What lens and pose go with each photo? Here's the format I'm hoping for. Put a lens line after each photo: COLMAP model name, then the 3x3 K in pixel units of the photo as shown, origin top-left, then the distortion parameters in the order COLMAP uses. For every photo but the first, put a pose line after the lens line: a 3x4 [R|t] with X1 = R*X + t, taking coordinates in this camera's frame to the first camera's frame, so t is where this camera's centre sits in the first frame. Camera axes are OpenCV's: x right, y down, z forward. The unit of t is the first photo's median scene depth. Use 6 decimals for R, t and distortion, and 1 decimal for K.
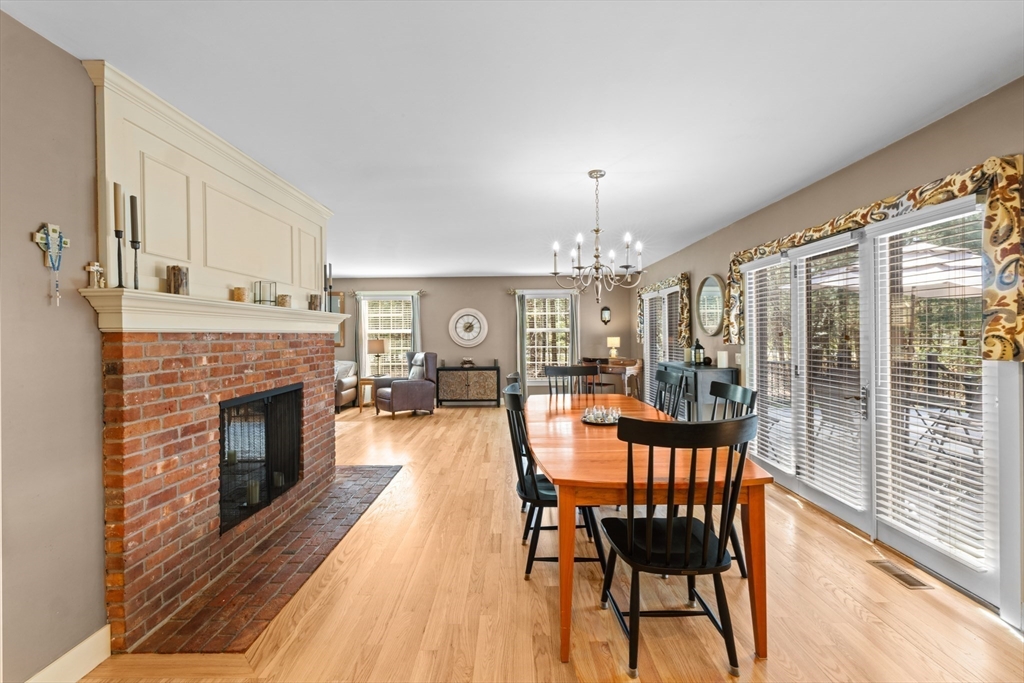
lens RADIAL K [[443.7, 0, 508.7], [0, 443.7, 336.4], [0, 0, 1]] dist [-0.001411, 0.001595]
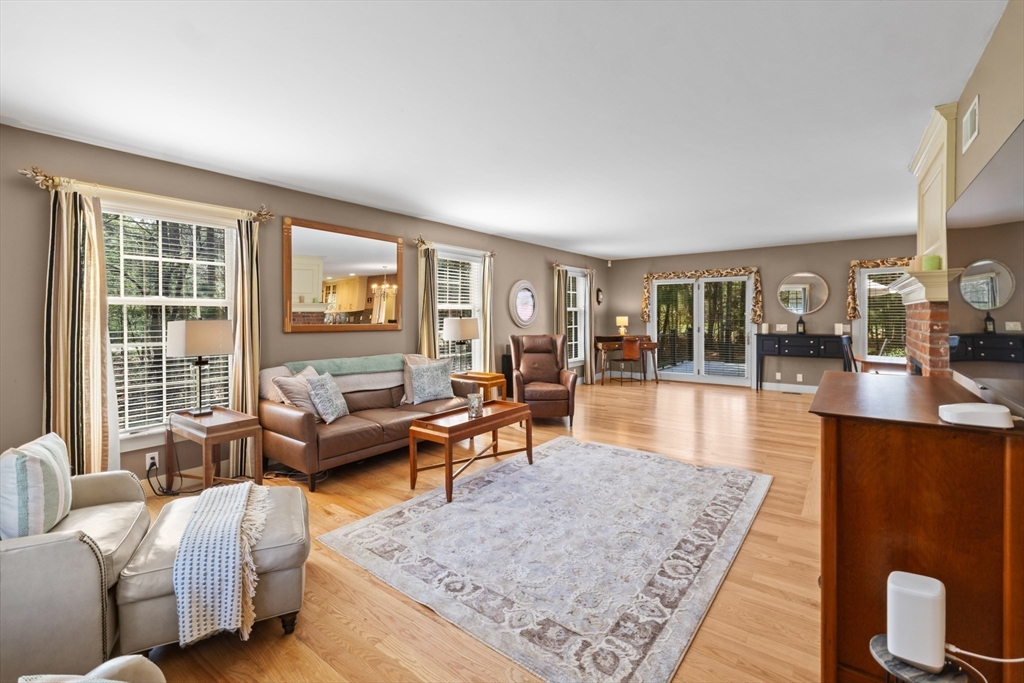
lens RADIAL K [[443.7, 0, 516.3], [0, 443.7, 333.5], [0, 0, 1]] dist [-0.001411, 0.001595]
pose [[0.594169, -0.022952, 0.804012, -2.083772], [0.001011, 0.999613, 0.027789, 0.032836], [-0.804339, -0.015698, 0.593963, 1.463764]]
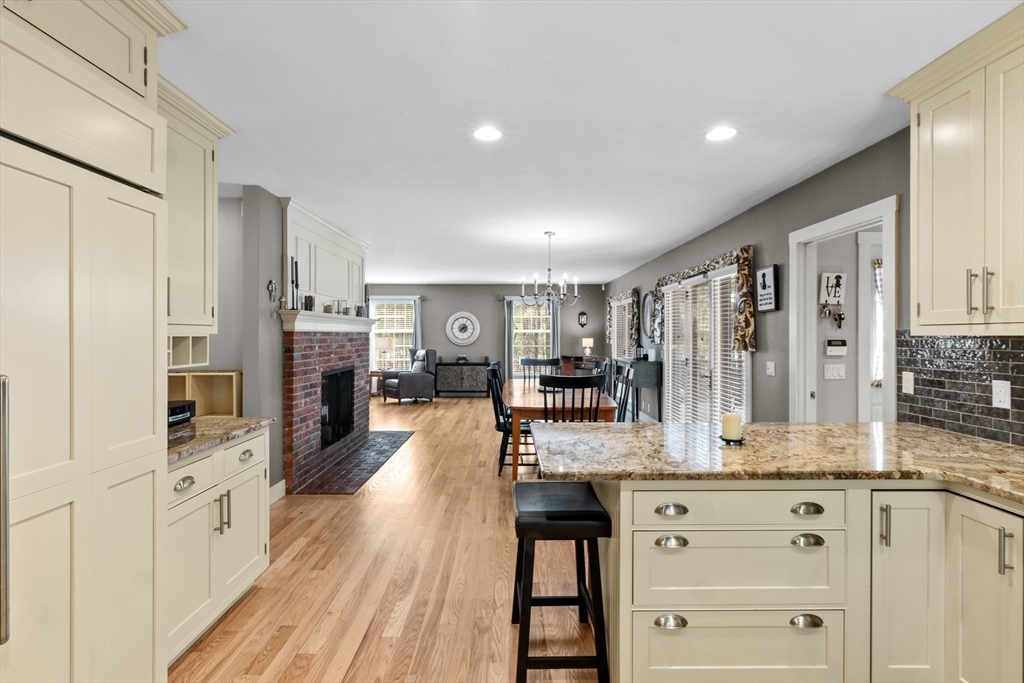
lens RADIAL K [[485.6, 0, 511.1], [0, 485.6, 337.2], [0, 0, 1]] dist [-0.001664, 0.001062]
pose [[0.999824, 0.011712, 0.014682, 0.042079], [-0.011722, 0.999931, 0.000550, 0.001922], [-0.014674, -0.000722, 0.999892, -0.714491]]
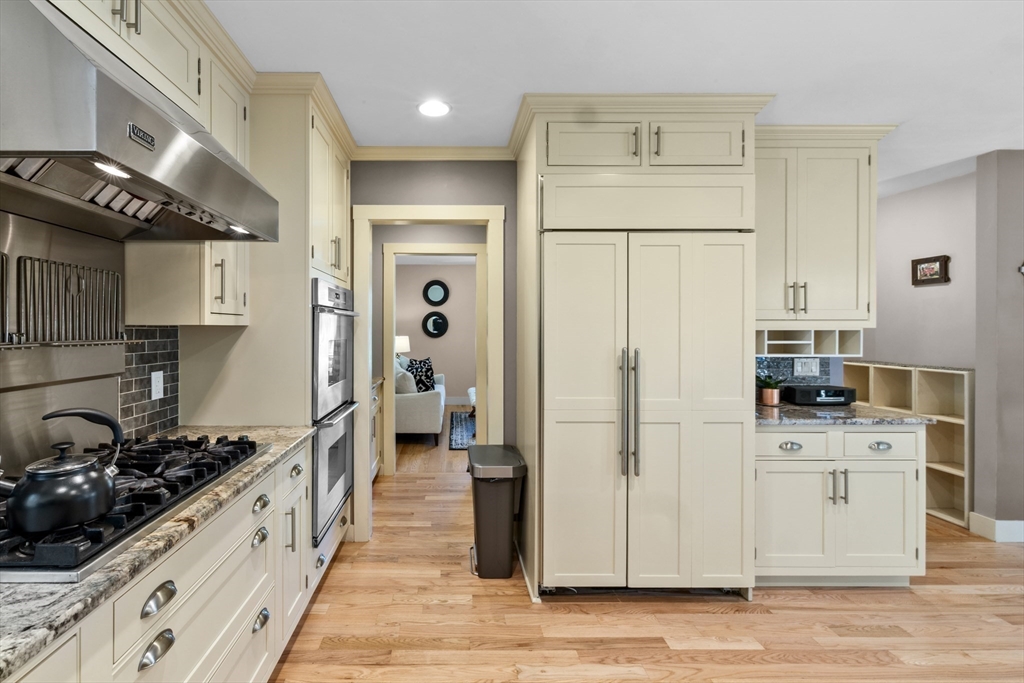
lens RADIAL K [[479.3, 0, 456.6], [0, 479.3, 333.6], [0, 0, 1]] dist [0.011668, 0.000544]
pose [[0.021667, 0.021925, -0.999525, 0.400381], [-0.004267, 0.999752, 0.021837, -0.002987], [0.999756, 0.003791, 0.021755, -0.647924]]
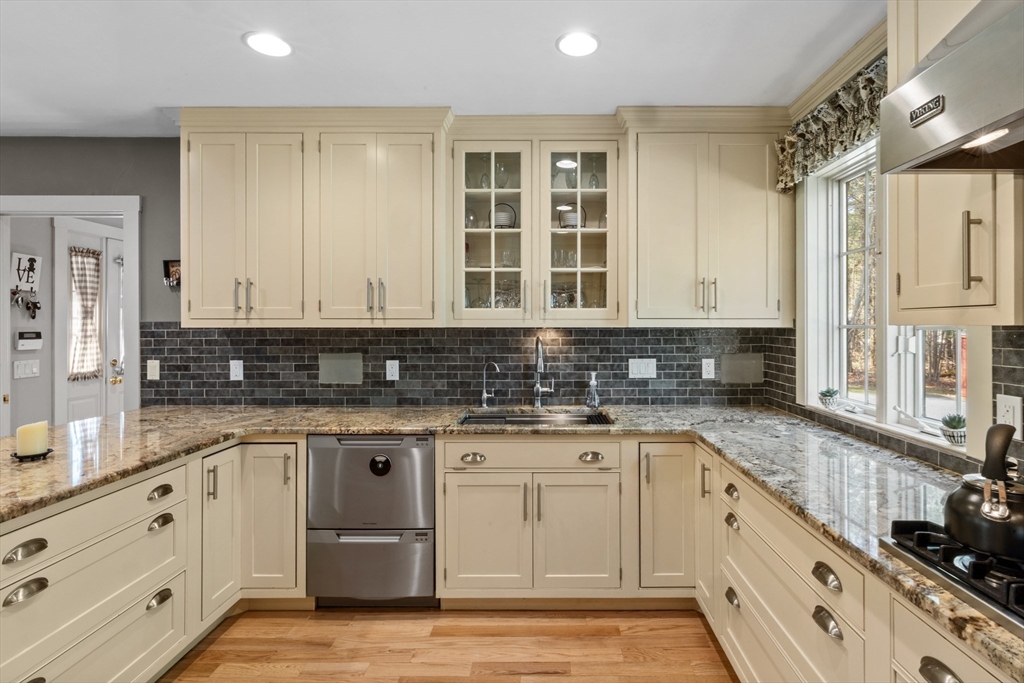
lens RADIAL K [[494.9, 0, 548.4], [0, 494.9, 326.2], [0, 0, 1]] dist [0.000302, -0.000664]
pose [[-0.011385, 0.010654, 0.999878, -0.209198], [0.001685, 0.999942, -0.010635, 0.000785], [-0.999934, 0.001564, -0.011402, -0.630871]]
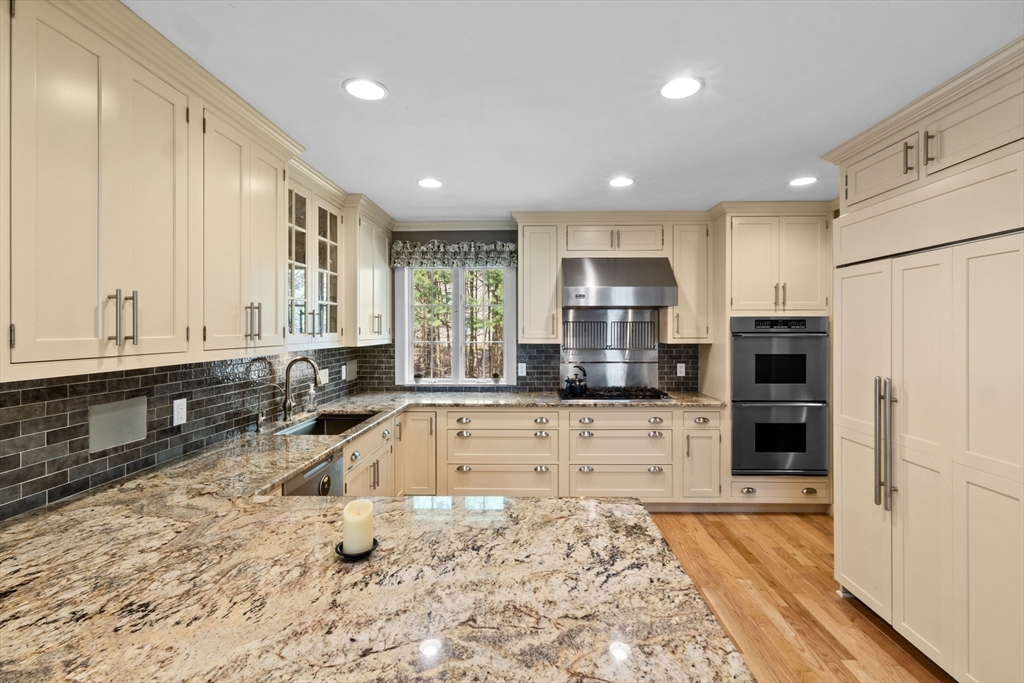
lens RADIAL K [[443.7, 0, 505.9], [0, 443.7, 333.7], [0, 0, 1]] dist [-0.001411, 0.001595]
pose [[-0.999427, 0.012510, 0.031457, 0.218600], [0.012776, 0.999884, 0.008283, -0.042334], [-0.031349, 0.008680, -0.999471, 0.296763]]
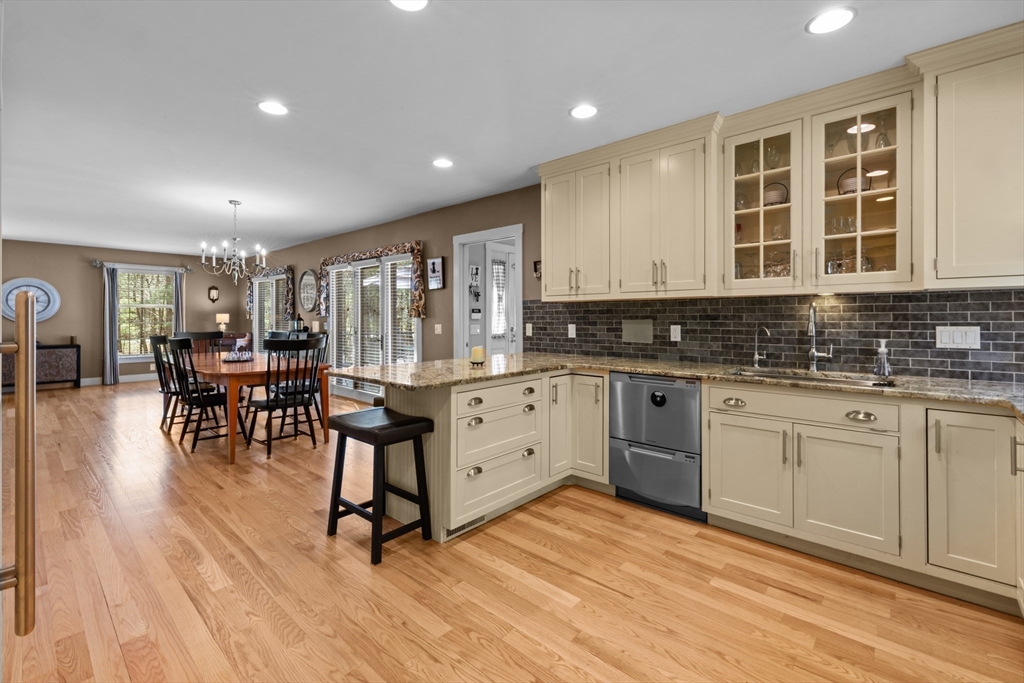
lens RADIAL K [[443.7, 0, 507.5], [0, 443.7, 319.5], [0, 0, 1]] dist [-0.001411, 0.001595]
pose [[0.664174, 0.007370, 0.747541, -0.325618], [-0.004936, 0.999973, -0.005473, 0.048528], [-0.747561, -0.000055, 0.664193, -0.749107]]
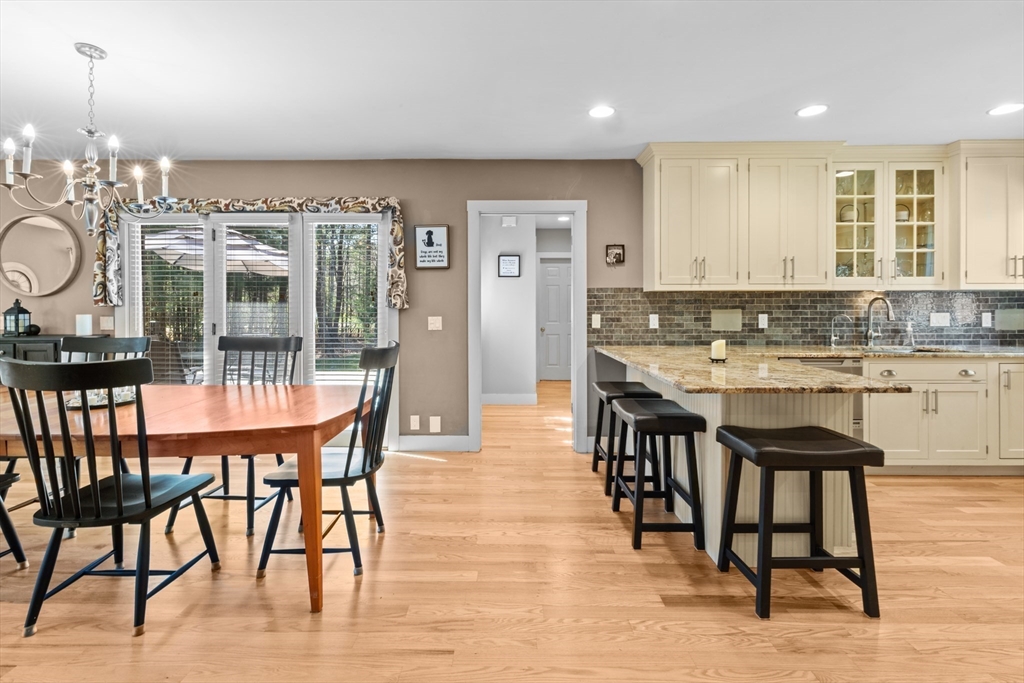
lens RADIAL K [[463.6, 0, 504.4], [0, 463.6, 307.3], [0, 0, 1]] dist [0.002872, -0.002312]
pose [[0.002016, 0.012281, 0.999923, -0.527673], [0.002815, 0.999921, -0.012287, 0.049310], [-0.999994, 0.002840, 0.001981, 0.347348]]
